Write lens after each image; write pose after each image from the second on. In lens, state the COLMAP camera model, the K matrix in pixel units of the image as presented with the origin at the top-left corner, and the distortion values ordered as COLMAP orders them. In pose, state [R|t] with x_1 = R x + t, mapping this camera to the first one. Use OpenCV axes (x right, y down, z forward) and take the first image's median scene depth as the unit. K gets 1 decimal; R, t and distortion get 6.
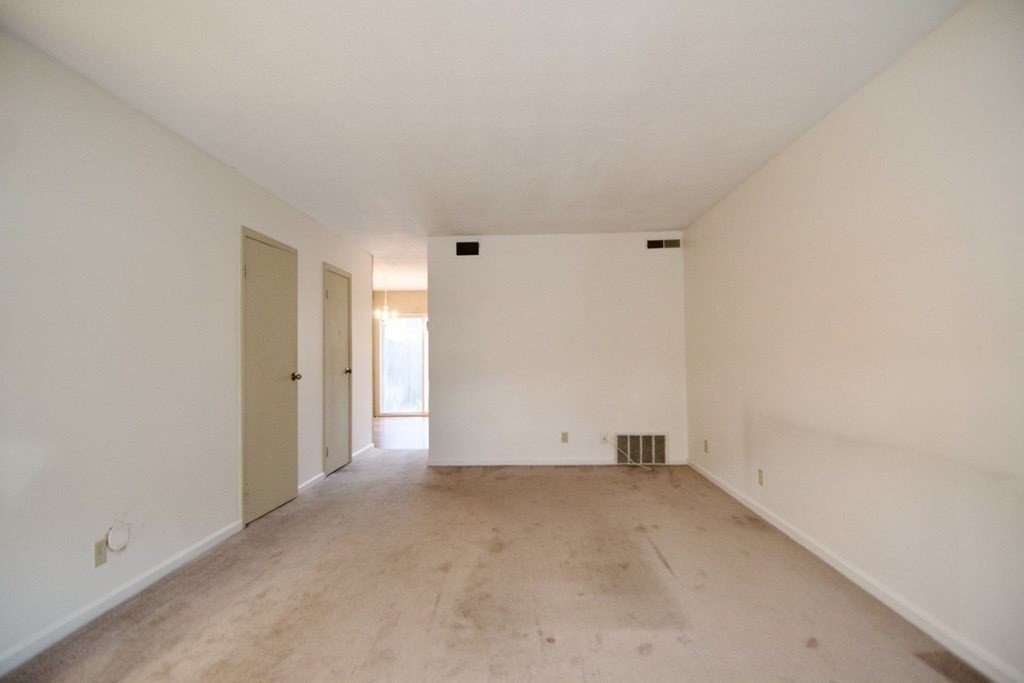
lens RADIAL K [[505.8, 0, 509.5], [0, 505.8, 338.3], [0, 0, 1]] dist [-0.001143, -0.013559]
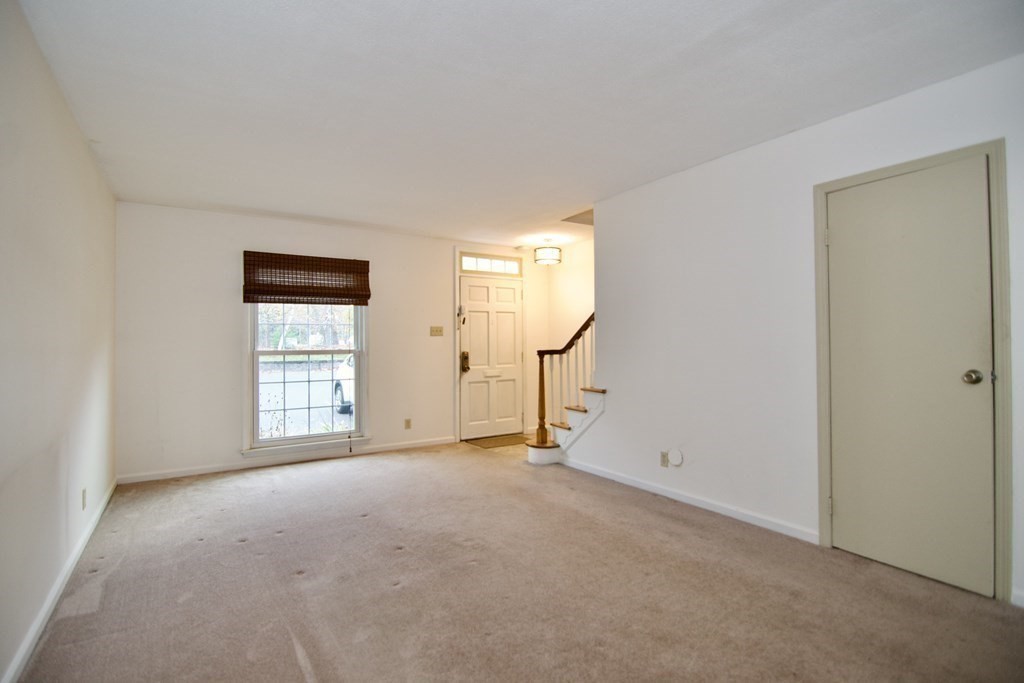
lens RADIAL K [[494.3, 0, 509.8], [0, 494.3, 339.7], [0, 0, 1]] dist [-0.000423, -0.013179]
pose [[-0.814082, 0.013531, -0.580592, 0.307314], [0.033123, 0.999183, -0.023157, 0.029138], [0.579804, -0.038082, -0.813865, 1.147884]]
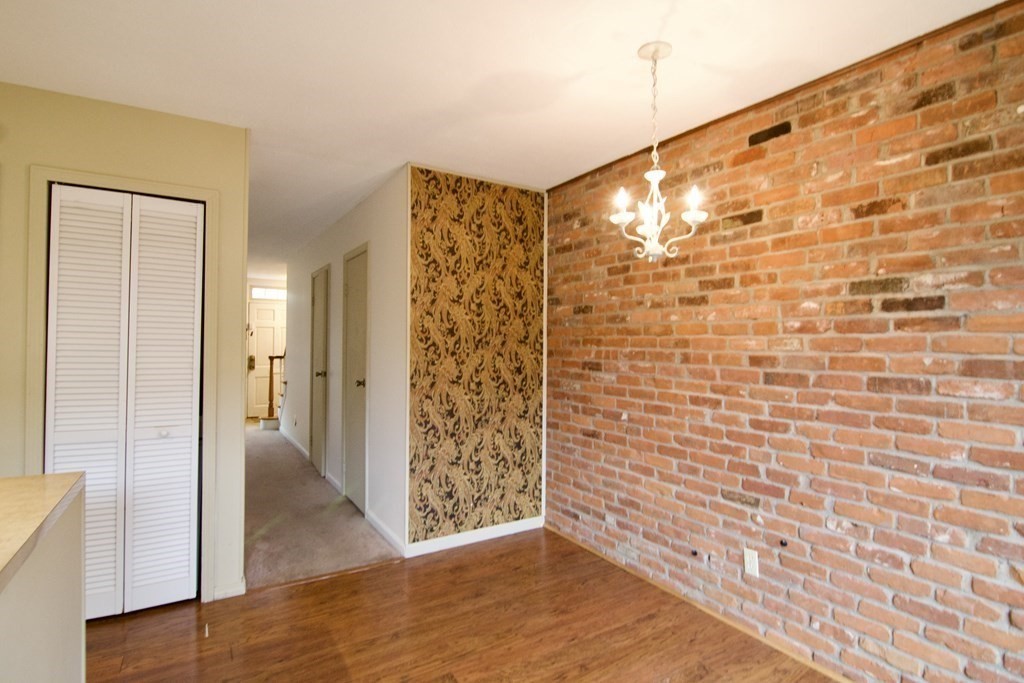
lens RADIAL K [[514.9, 0, 509.4], [0, 514.9, 338.4], [0, 0, 1]] dist [0.000305, -0.016072]
pose [[-0.826553, -0.004370, -0.562842, -0.109119], [0.014519, 0.999472, -0.029082, 0.032700], [0.562672, -0.032210, -0.826053, 2.284595]]
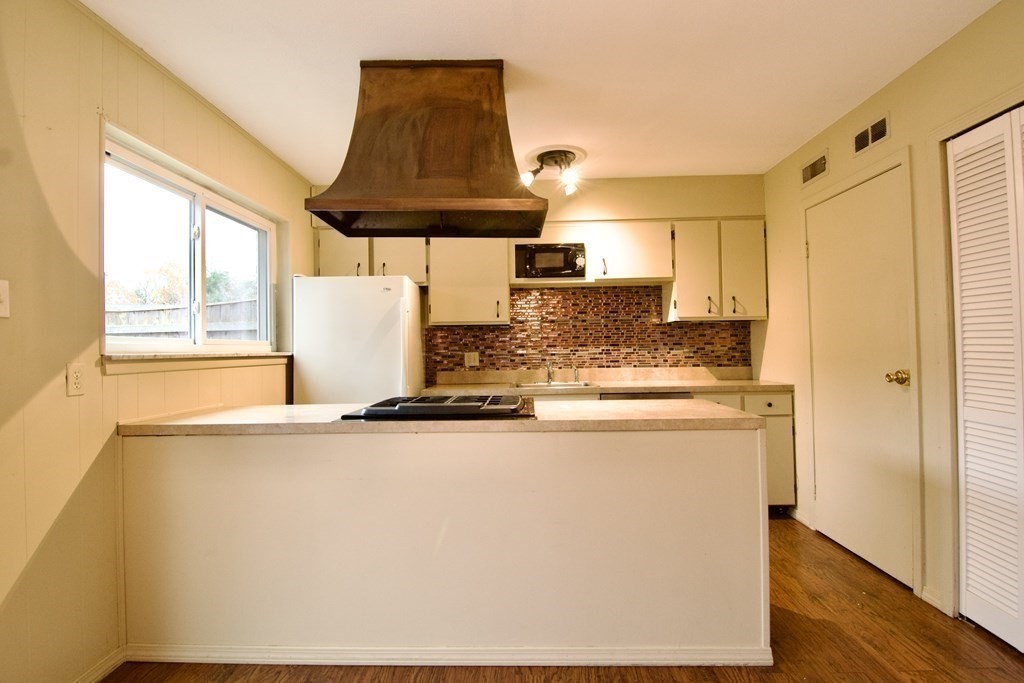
lens RADIAL K [[497.7, 0, 509.9], [0, 497.7, 339.1], [0, 0, 1]] dist [-0.000857, -0.014568]
pose [[-0.014701, 0.027836, 0.999504, -0.506886], [-0.013624, 0.999514, -0.028037, 0.064464], [-0.999799, -0.014029, -0.014315, 2.001013]]
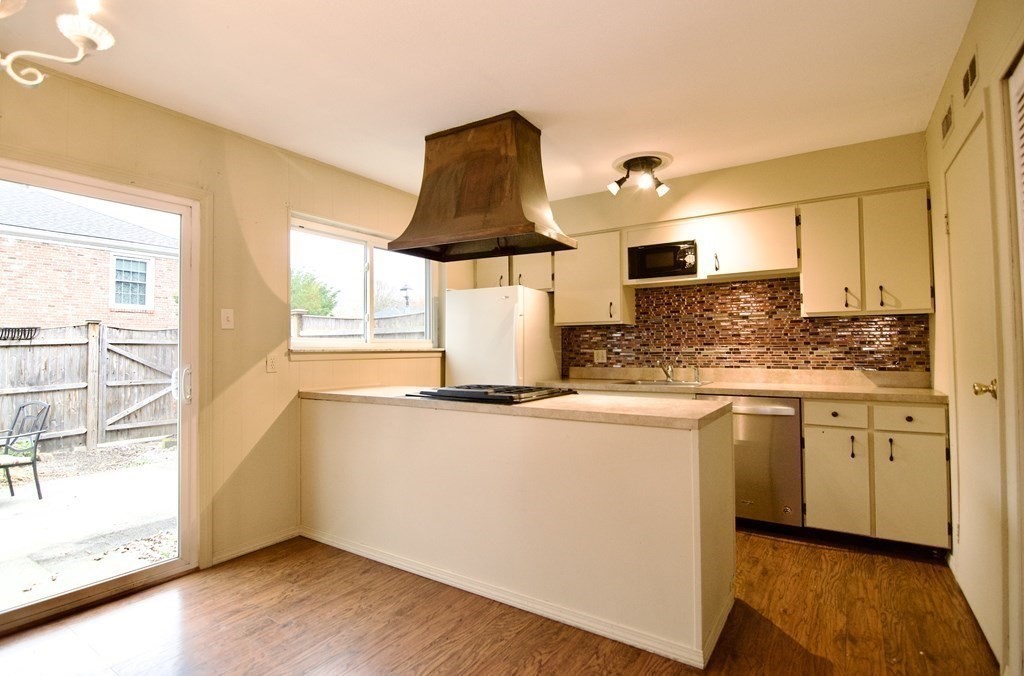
lens RADIAL K [[498.3, 0, 508.3], [0, 498.3, 334.2], [0, 0, 1]] dist [0.000023, -0.015602]
pose [[0.516829, 0.028774, 0.855605, -0.535313], [-0.022066, 0.999551, -0.020286, 0.056043], [-0.855804, -0.008395, 0.517232, 1.675534]]
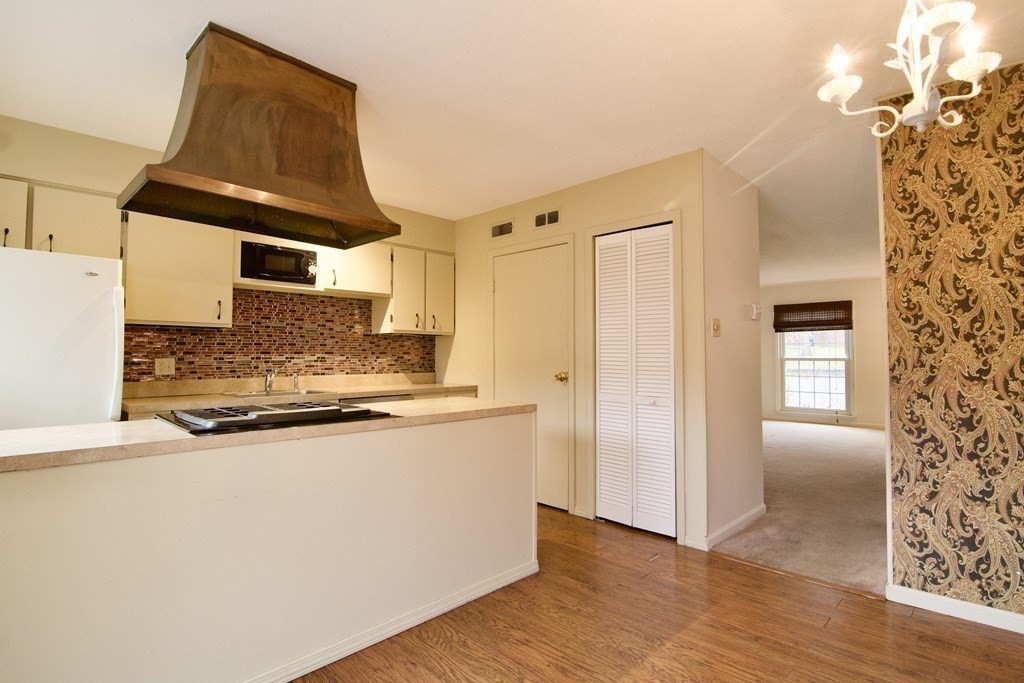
lens RADIAL K [[505.8, 0, 509.5], [0, 505.8, 338.3], [0, 0, 1]] dist [-0.001143, -0.013559]
pose [[-0.737163, 0.030819, 0.675012, -0.494846], [-0.013730, 0.998070, -0.060563, 0.073571], [-0.675576, -0.053913, -0.735317, 2.294274]]
